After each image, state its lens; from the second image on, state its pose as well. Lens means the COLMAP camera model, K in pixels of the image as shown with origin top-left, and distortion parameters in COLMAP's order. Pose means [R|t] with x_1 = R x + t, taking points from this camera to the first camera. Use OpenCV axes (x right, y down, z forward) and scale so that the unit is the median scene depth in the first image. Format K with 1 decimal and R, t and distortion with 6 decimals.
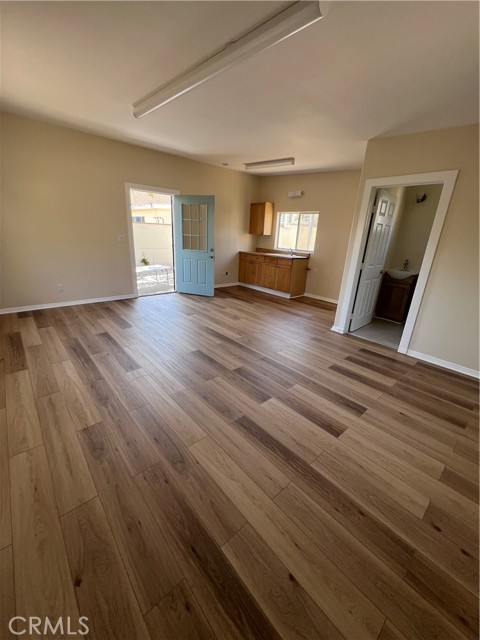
lens RADIAL K [[256.5, 0, 240.0], [0, 256.5, 320.0], [0, 0, 1]] dist [-0.001502, 0.000541]
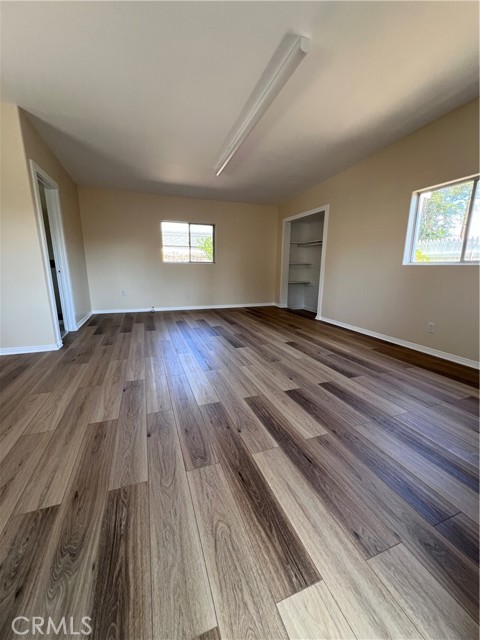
lens RADIAL K [[256.5, 0, 240.0], [0, 256.5, 320.0], [0, 0, 1]] dist [-0.001502, 0.000541]
pose [[-0.932456, -0.132689, 0.336035, -0.268584], [0.063520, 0.855414, 0.514035, -0.267423], [-0.355656, 0.500660, -0.789208, 0.919184]]
